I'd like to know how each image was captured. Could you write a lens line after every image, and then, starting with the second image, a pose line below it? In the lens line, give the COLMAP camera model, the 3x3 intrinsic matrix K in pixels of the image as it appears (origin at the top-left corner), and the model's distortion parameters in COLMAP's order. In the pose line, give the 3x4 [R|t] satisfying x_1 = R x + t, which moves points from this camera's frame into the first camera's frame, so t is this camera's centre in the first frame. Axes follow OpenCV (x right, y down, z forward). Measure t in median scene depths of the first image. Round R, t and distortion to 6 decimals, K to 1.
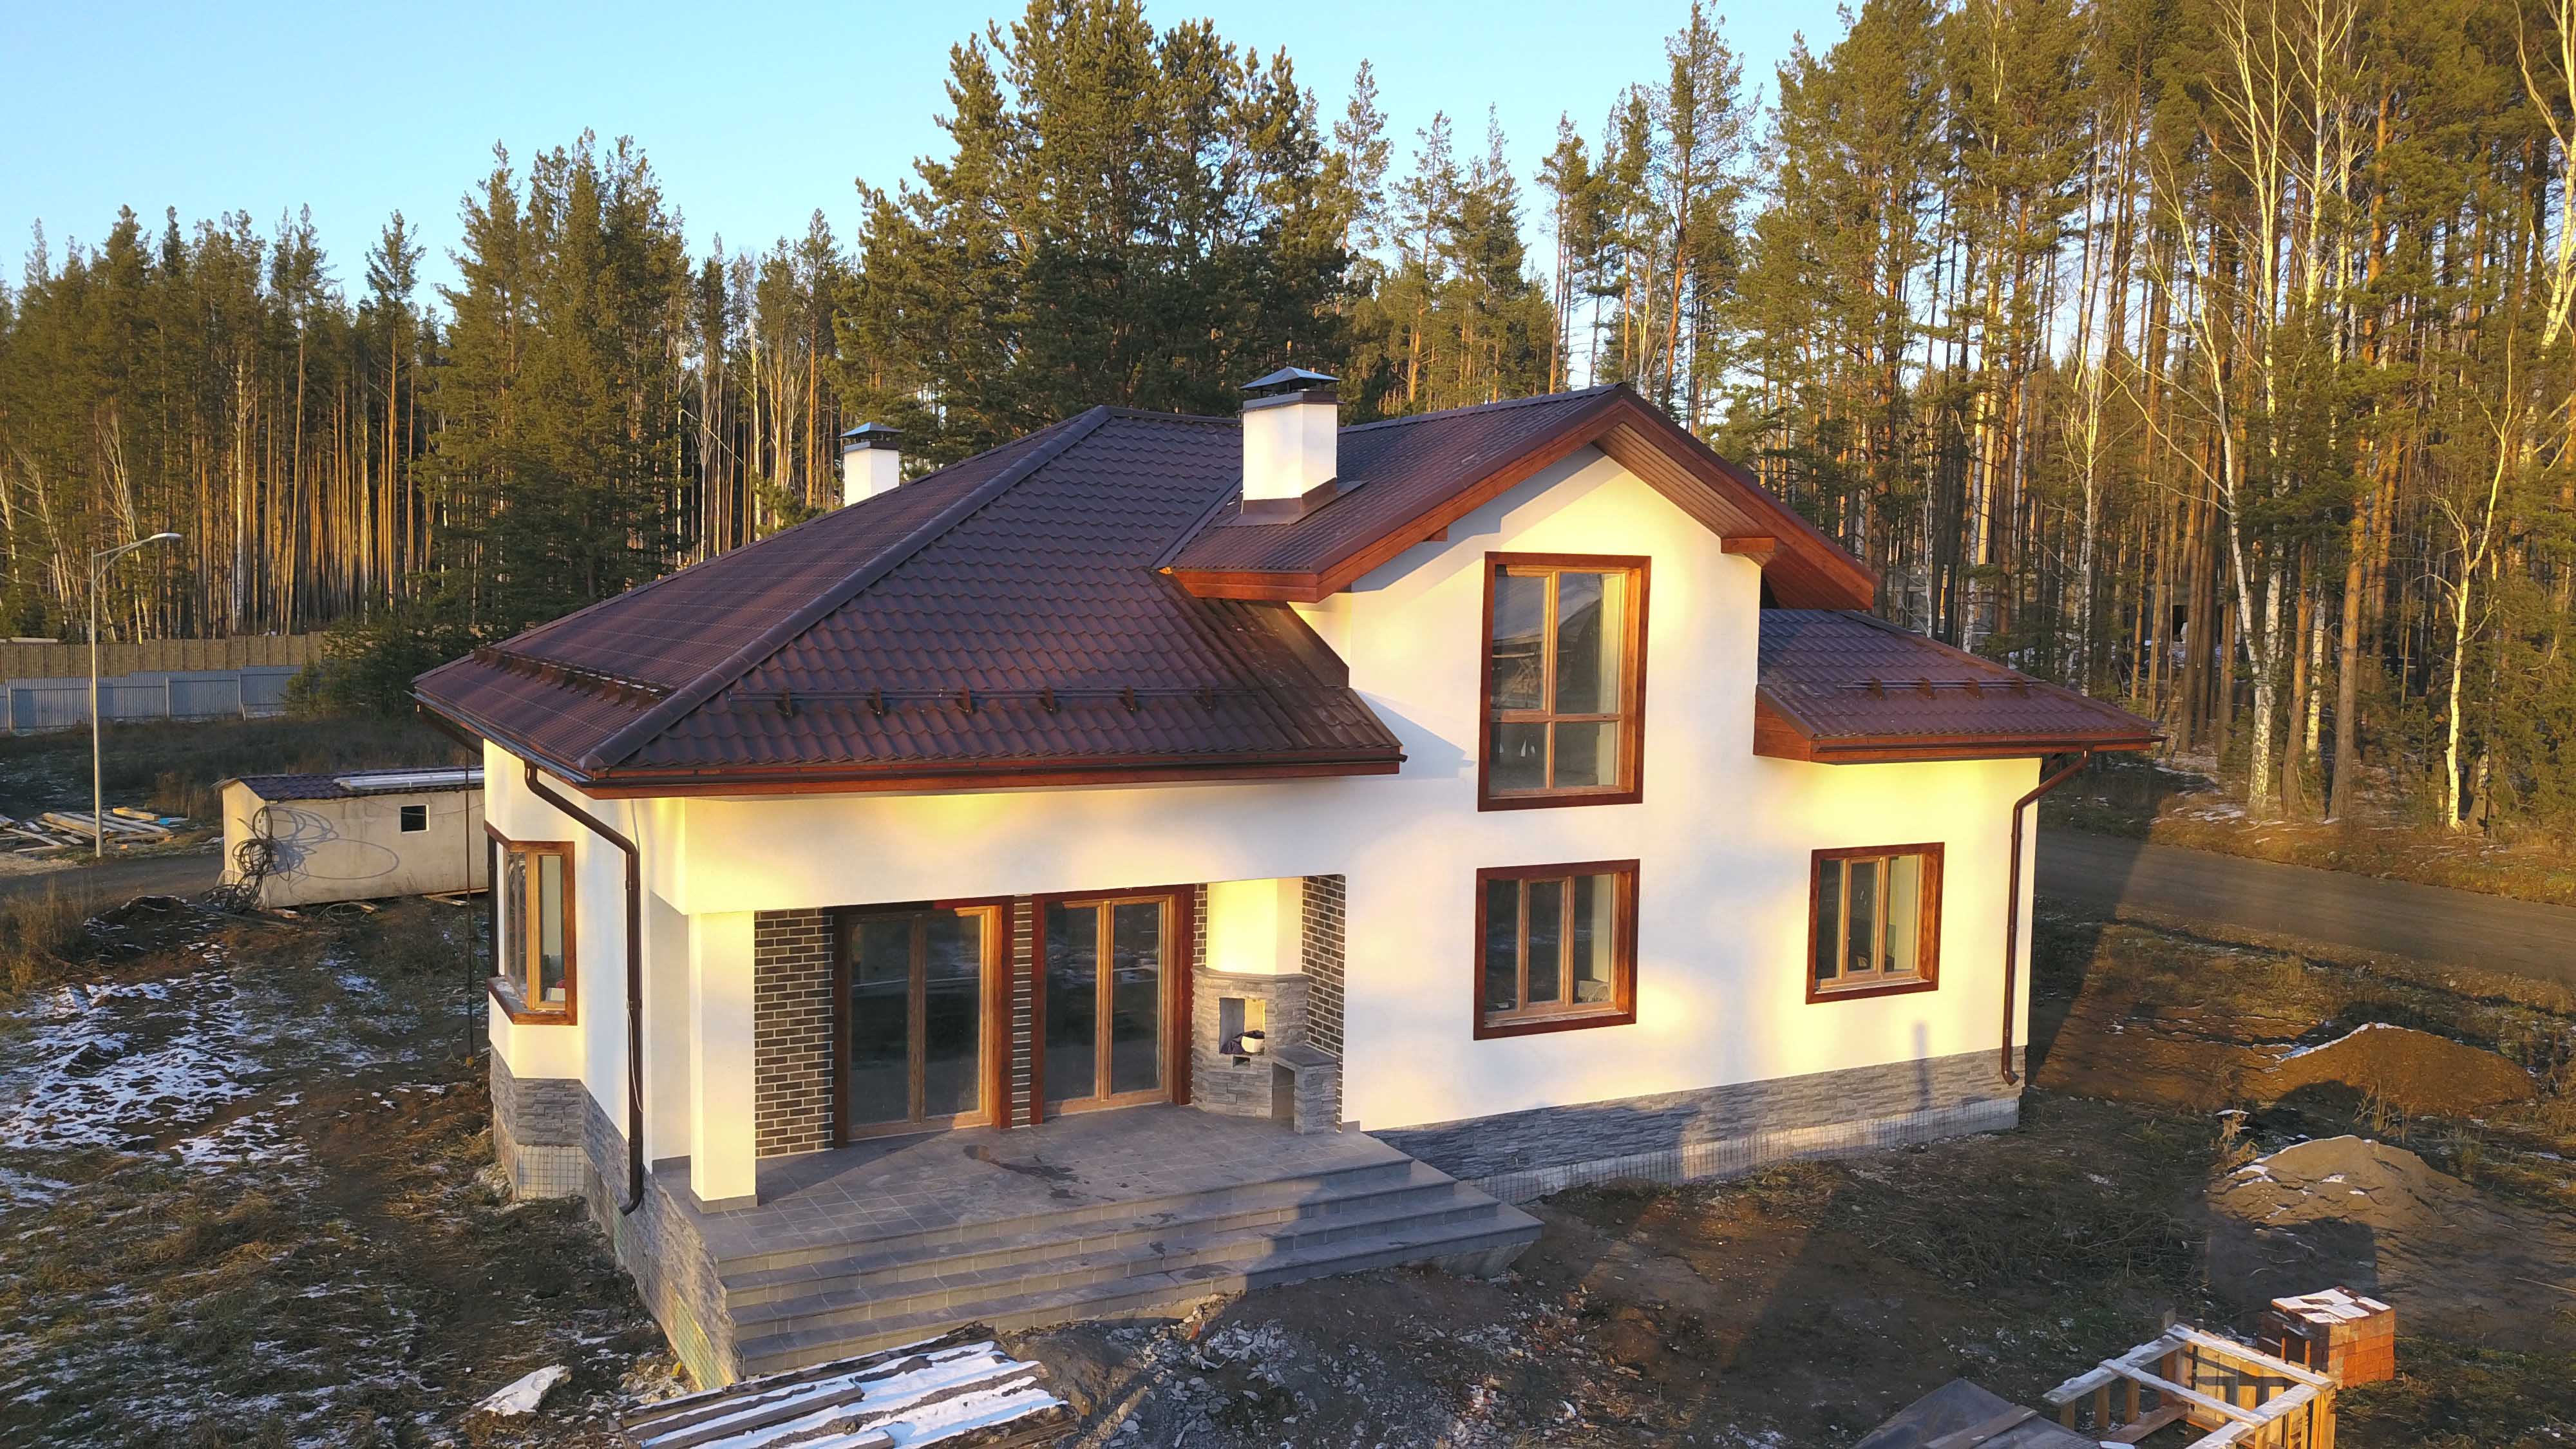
lens RADIAL K [[2005.0, 0, 1288.0], [0, 2005.0, 724.5], [0, 0, 1]] dist [0.004889, 0.008801]
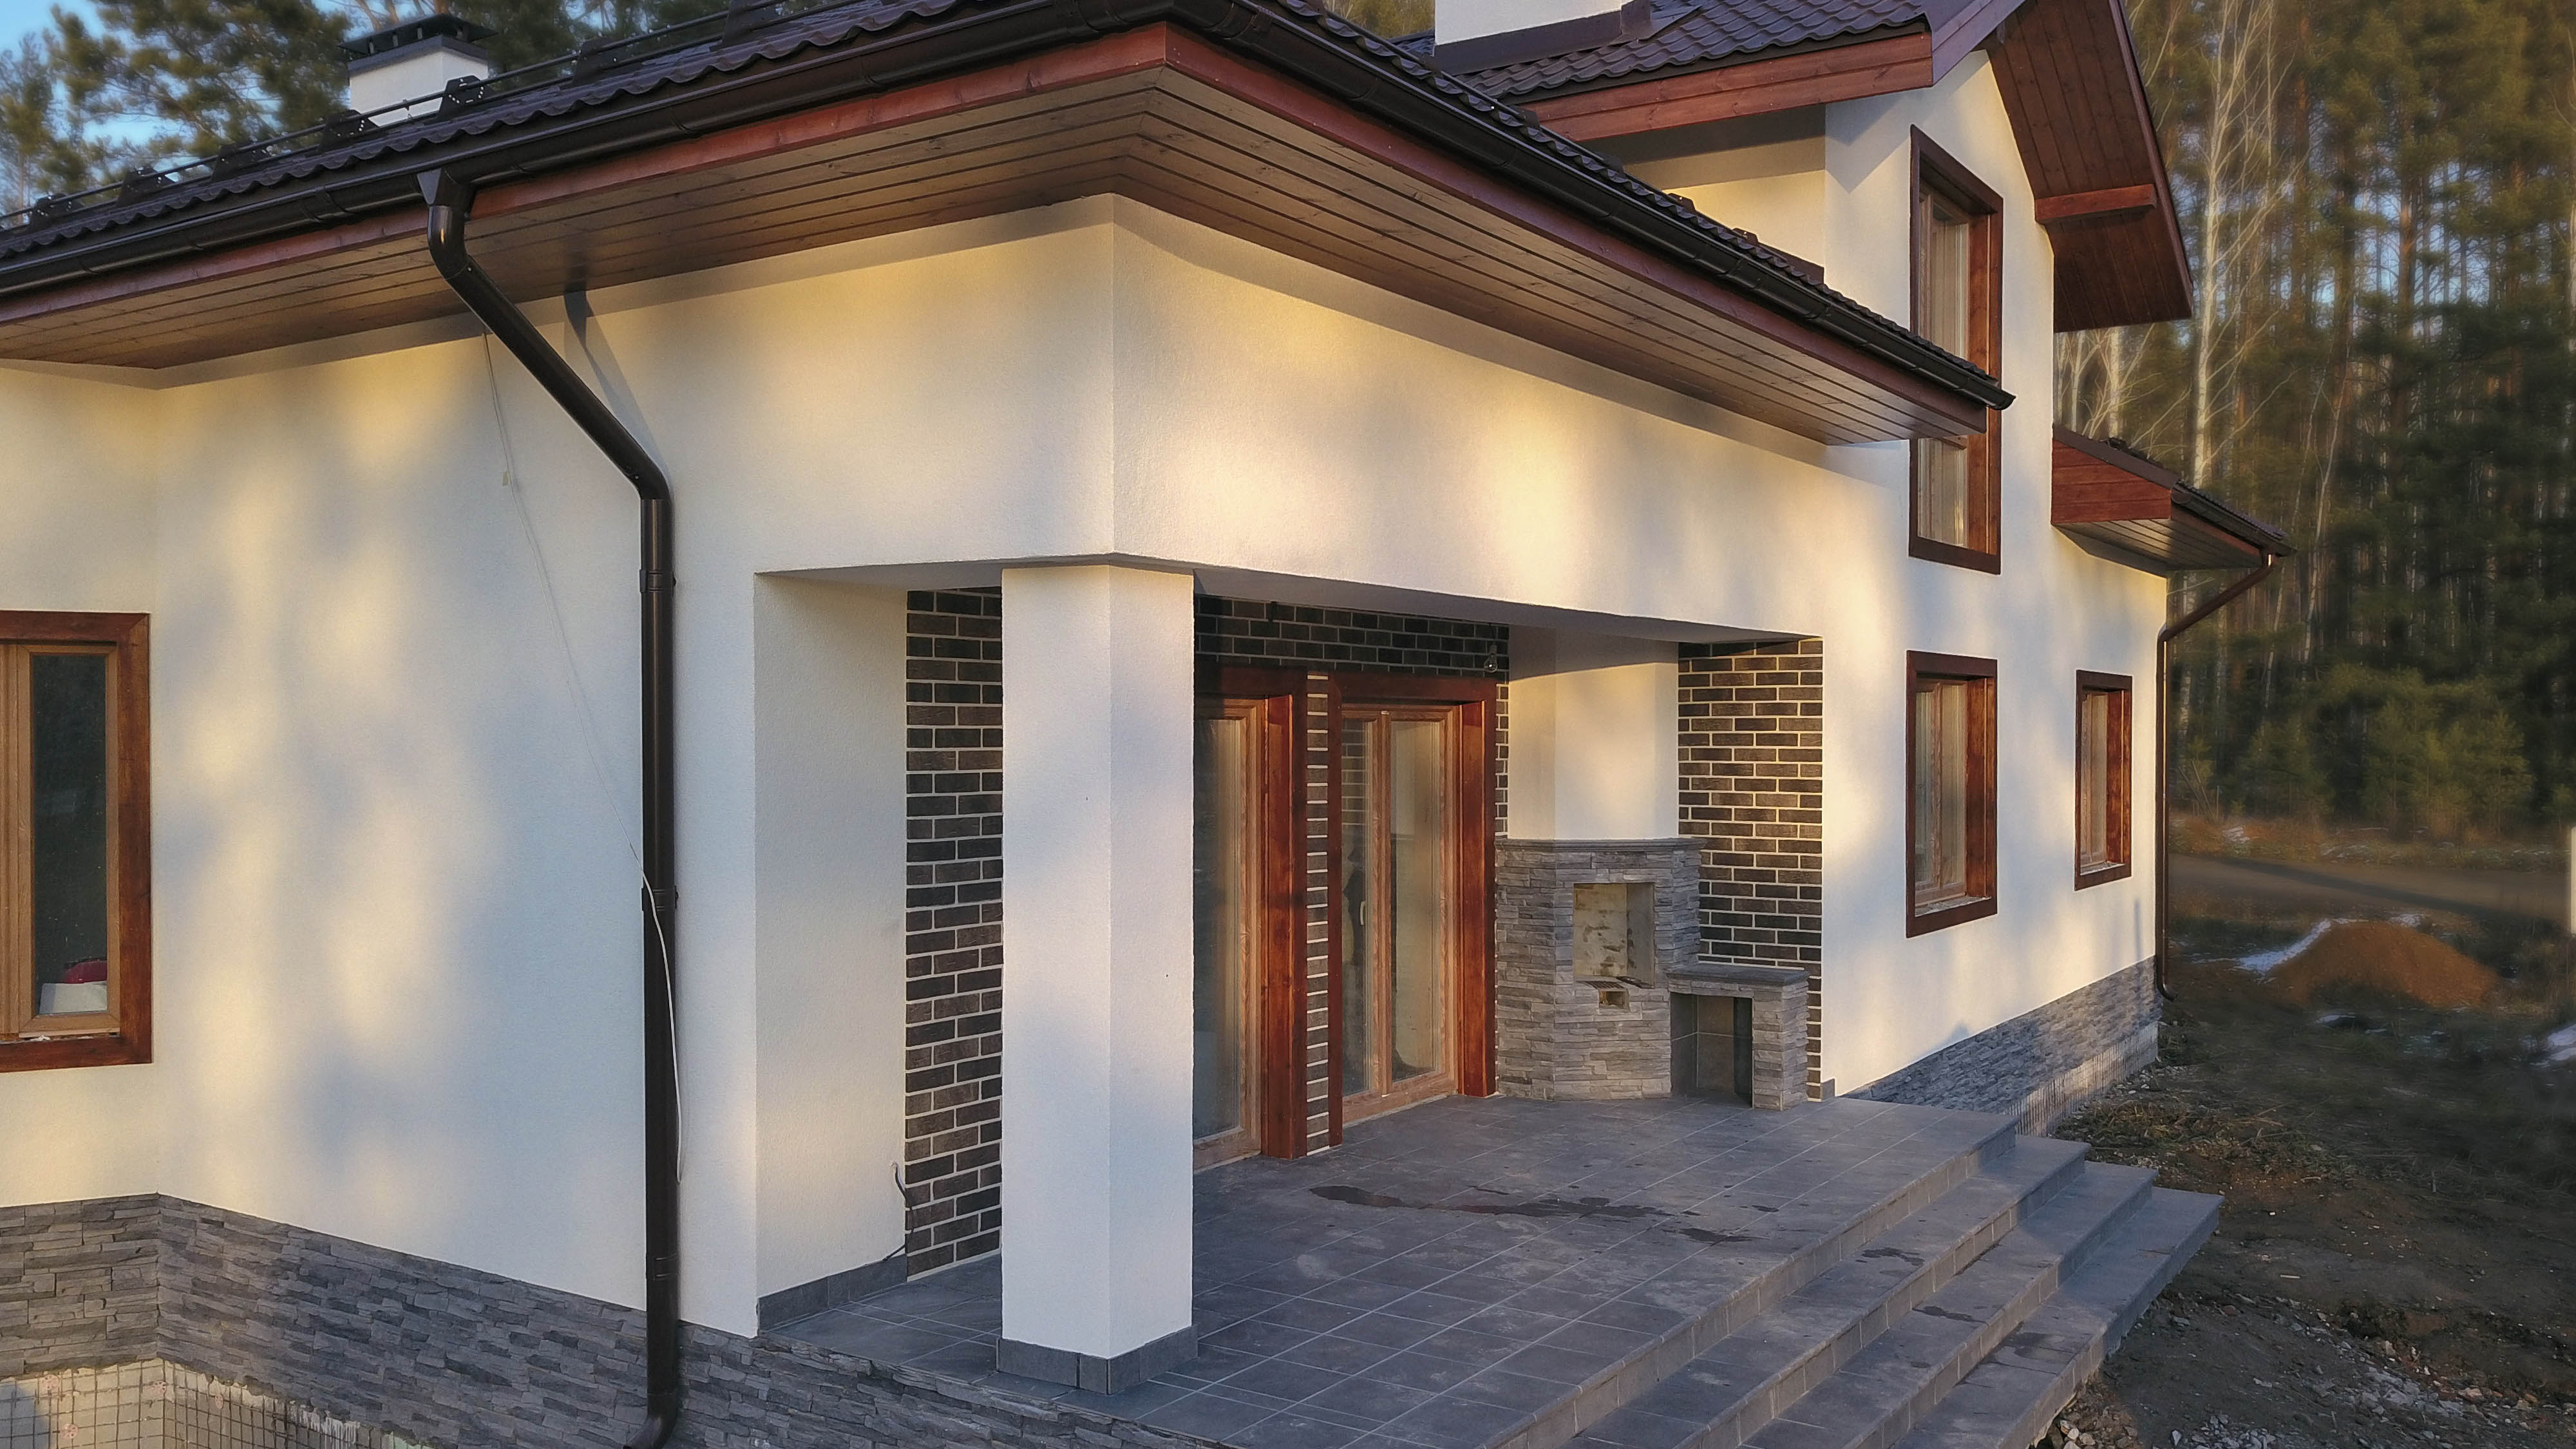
lens RADIAL K [[2062.1, 0, 1288.0], [0, 2062.1, 724.5], [0, 0, 1]] dist [-0.056606, 0.111300]
pose [[0.887048, -0.014847, 0.461438, -0.344127], [0.044661, 0.997555, -0.053759, 0.113842], [-0.459512, 0.068295, 0.885542, 0.513033]]
